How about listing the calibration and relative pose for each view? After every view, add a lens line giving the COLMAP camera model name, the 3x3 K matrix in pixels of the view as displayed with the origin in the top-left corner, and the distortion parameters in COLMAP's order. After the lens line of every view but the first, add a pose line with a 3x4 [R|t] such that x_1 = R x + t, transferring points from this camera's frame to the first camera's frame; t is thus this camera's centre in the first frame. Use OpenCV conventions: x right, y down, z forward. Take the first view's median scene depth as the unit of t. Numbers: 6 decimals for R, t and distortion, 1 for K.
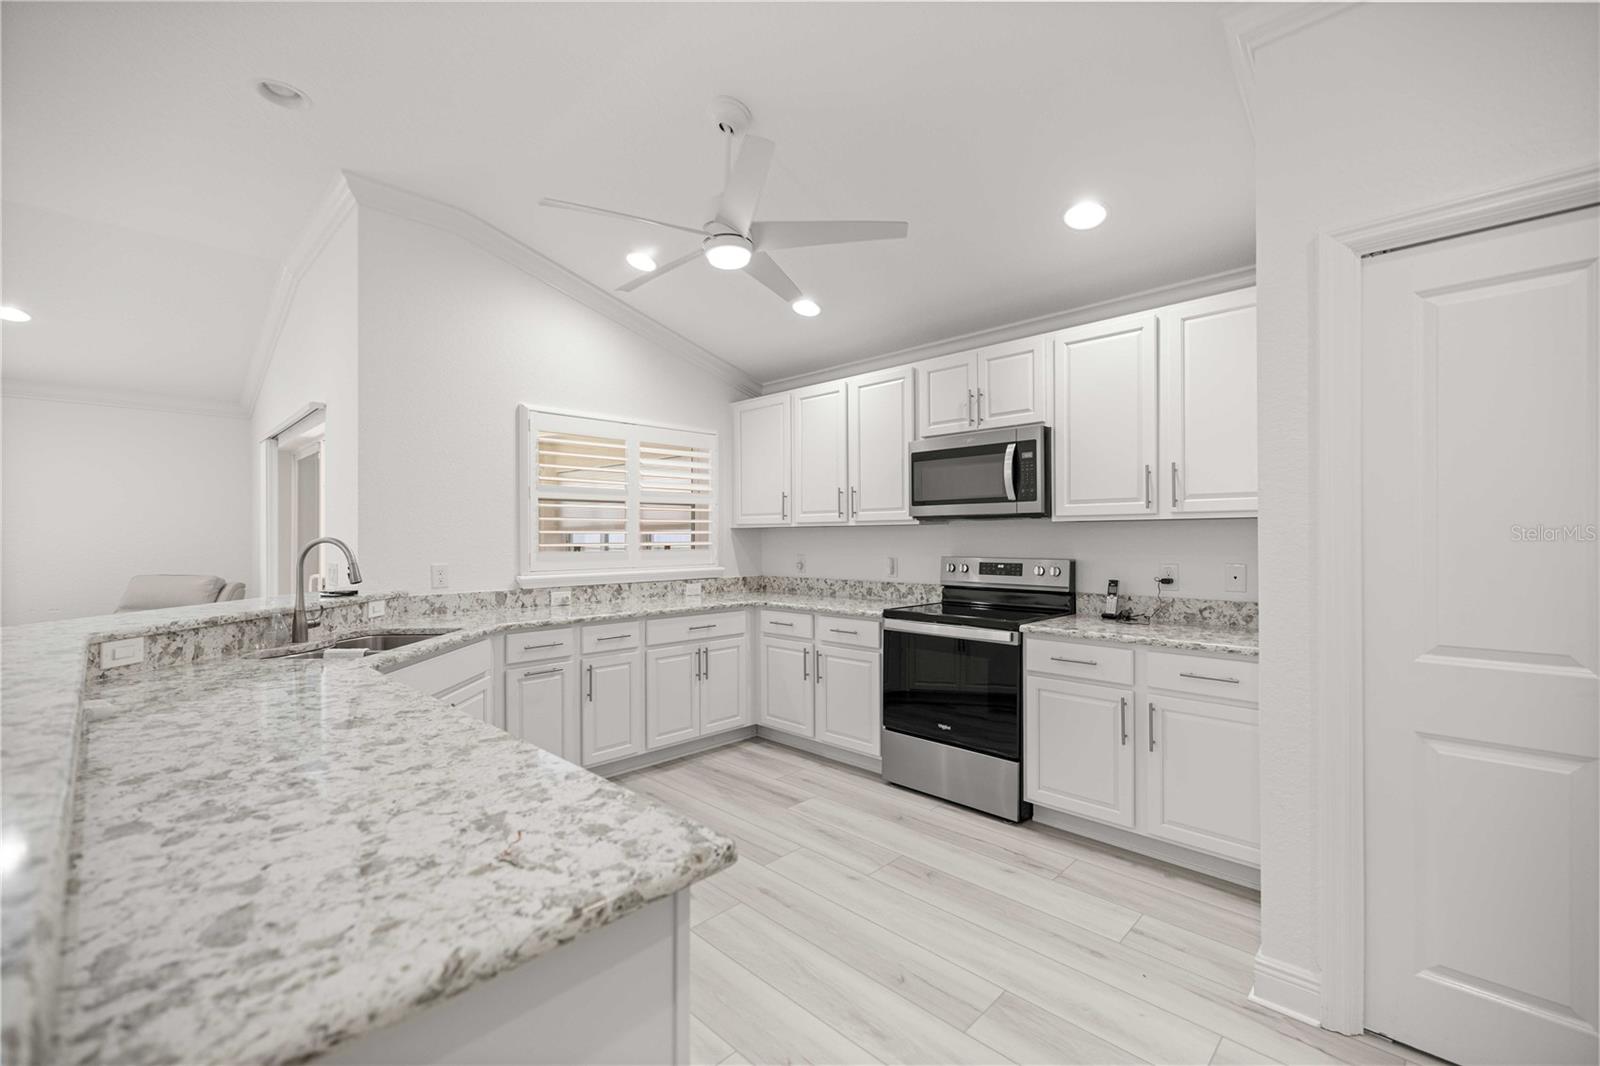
lens RADIAL K [[672.4, 0, 799.7], [0, 672.4, 531.1], [0, 0, 1]] dist [-0.000069, 0.000602]
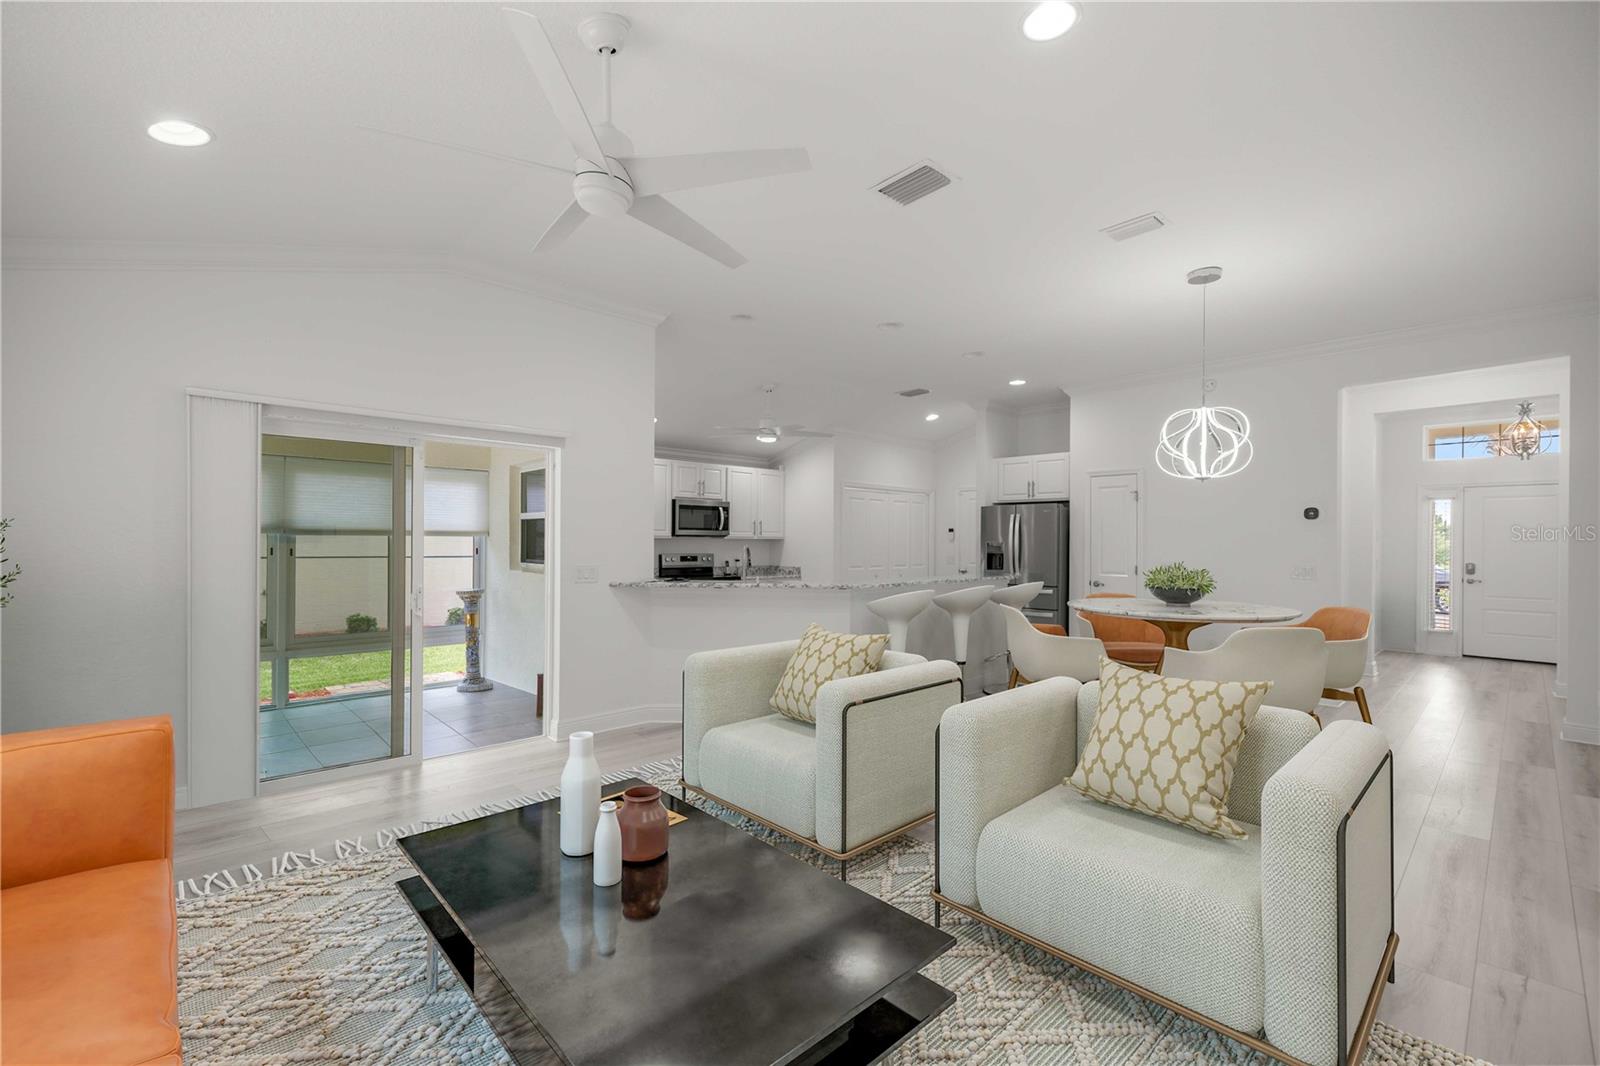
lens RADIAL K [[672.4, 0, 798.3], [0, 672.4, 541.7], [0, 0, 1]] dist [-0.000069, 0.000602]
pose [[0.034529, 0.004846, 0.999392, -2.195581], [-0.014247, 0.999889, -0.004356, 0.004054], [-0.999302, -0.014088, 0.034594, 0.638559]]
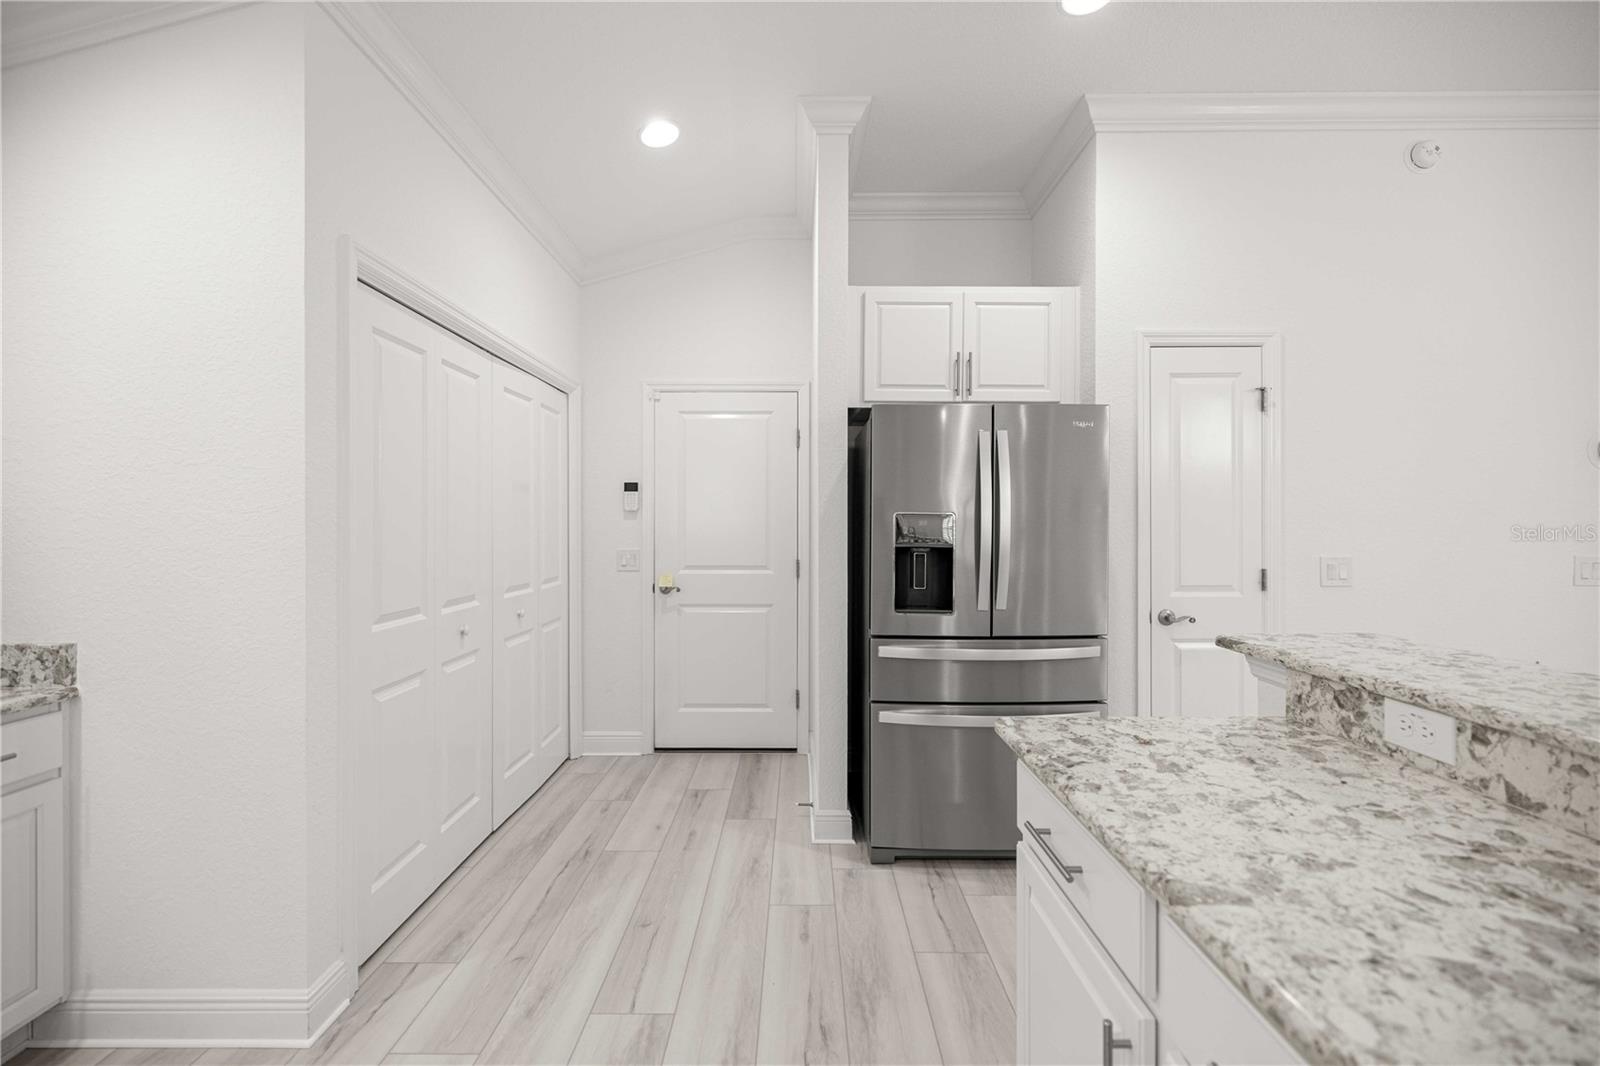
lens RADIAL K [[672.4, 0, 798.7], [0, 672.4, 522.8], [0, 0, 1]] dist [-0.000069, 0.000602]
pose [[-0.700855, 0.004316, 0.713290, -0.253669], [-0.001582, 0.999970, -0.007605, 0.002340], [-0.713302, -0.006458, -0.700827, 0.686673]]
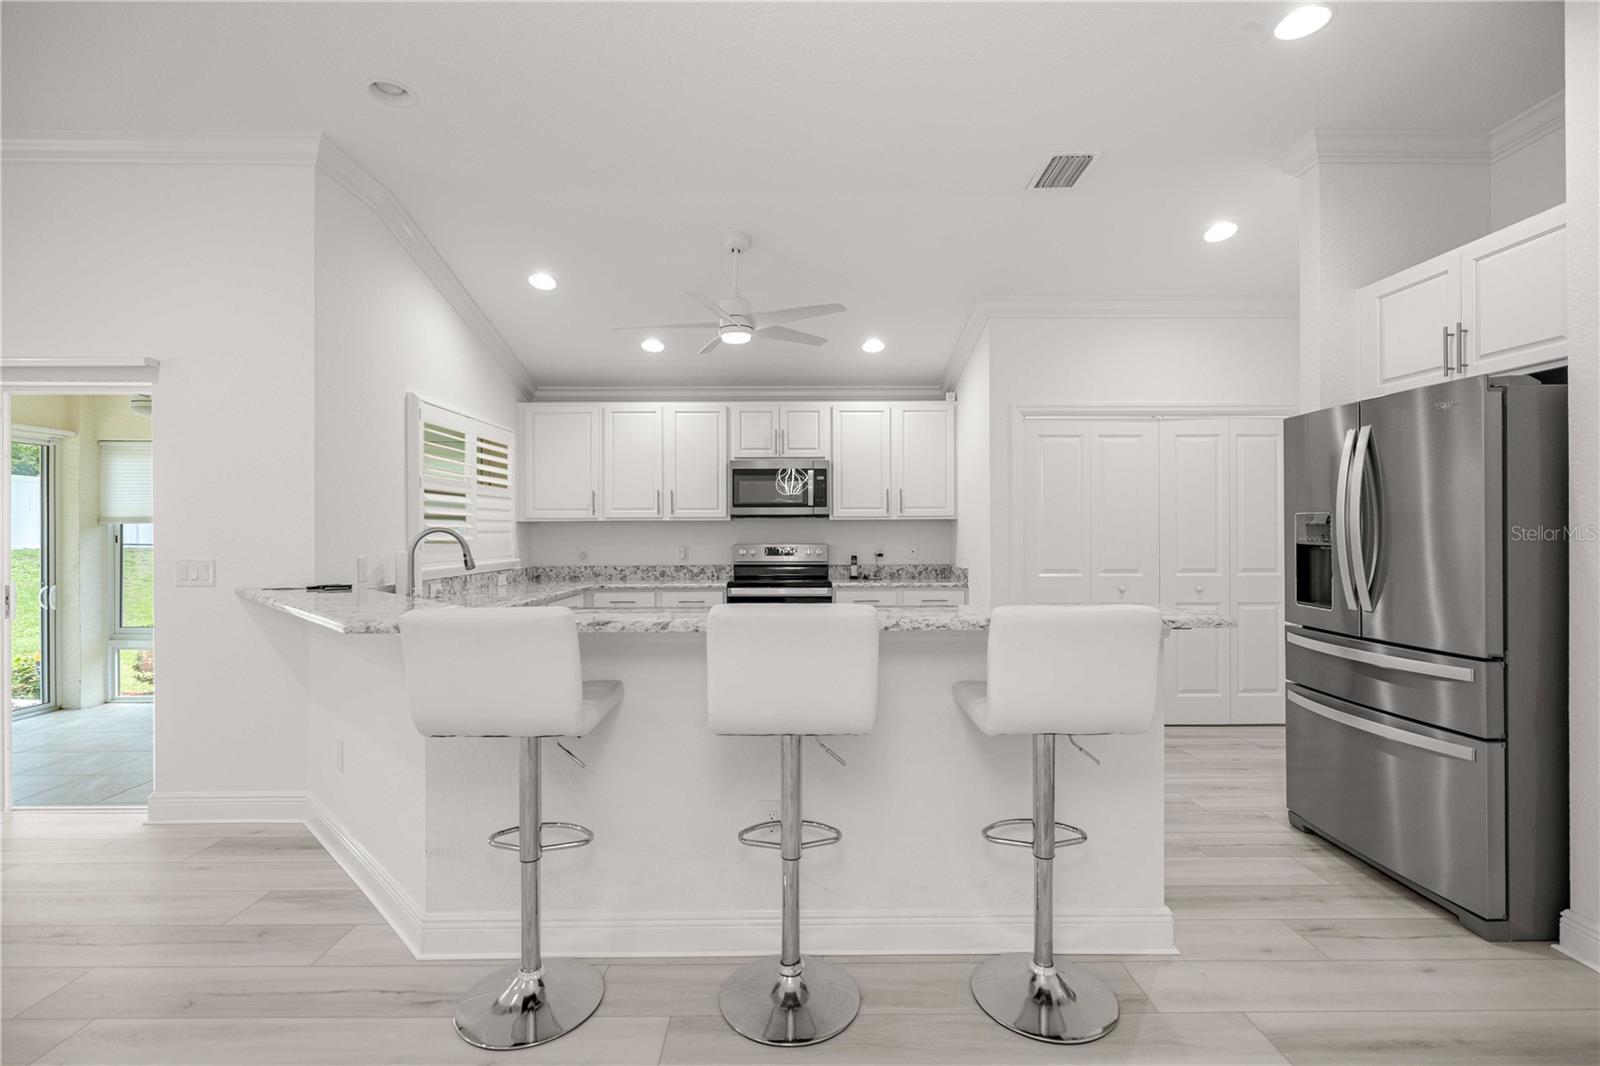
lens RADIAL K [[721.8, 0, 796.1], [0, 721.8, 529.7], [0, 0, 1]] dist [0.000444, -0.000161]
pose [[0.708948, 0.003447, 0.705252, -0.904291], [-0.005046, 0.999987, 0.000185, 0.009287], [-0.705242, -0.003690, 0.708957, -0.164966]]
